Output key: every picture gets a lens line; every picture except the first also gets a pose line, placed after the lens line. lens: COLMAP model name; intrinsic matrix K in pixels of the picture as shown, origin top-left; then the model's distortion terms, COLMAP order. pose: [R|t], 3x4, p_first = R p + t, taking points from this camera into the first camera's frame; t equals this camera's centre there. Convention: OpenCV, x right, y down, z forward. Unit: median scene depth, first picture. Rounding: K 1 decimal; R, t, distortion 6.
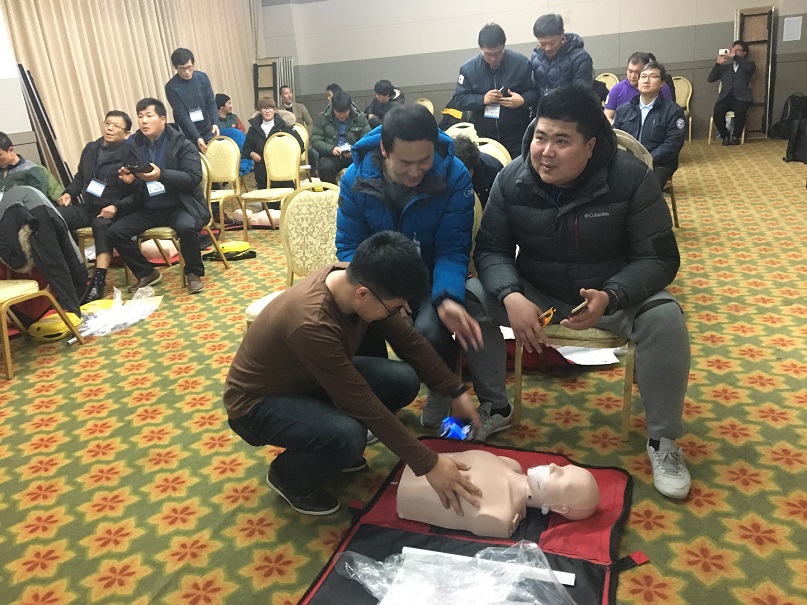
lens RADIAL K [[678.7, 0, 402.4], [0, 678.7, 310.2], [0, 0, 1]] dist [0.063368, -0.096149]
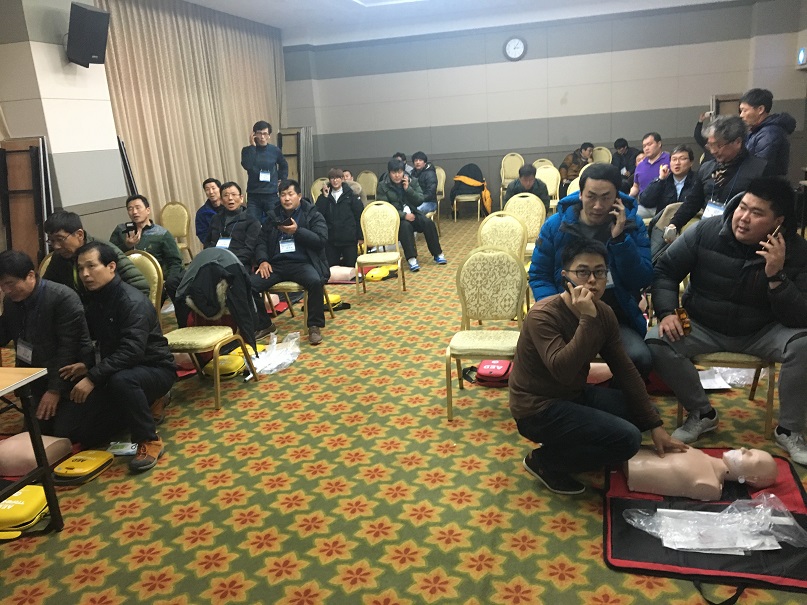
lens RADIAL K [[678.7, 0, 405.4], [0, 678.7, 311.8], [0, 0, 1]] dist [0.063368, -0.096149]
pose [[0.995465, -0.006010, 0.094935, -0.333314], [0.013445, 0.996872, -0.077881, 0.026510], [-0.094170, 0.078804, 0.992432, -0.193987]]
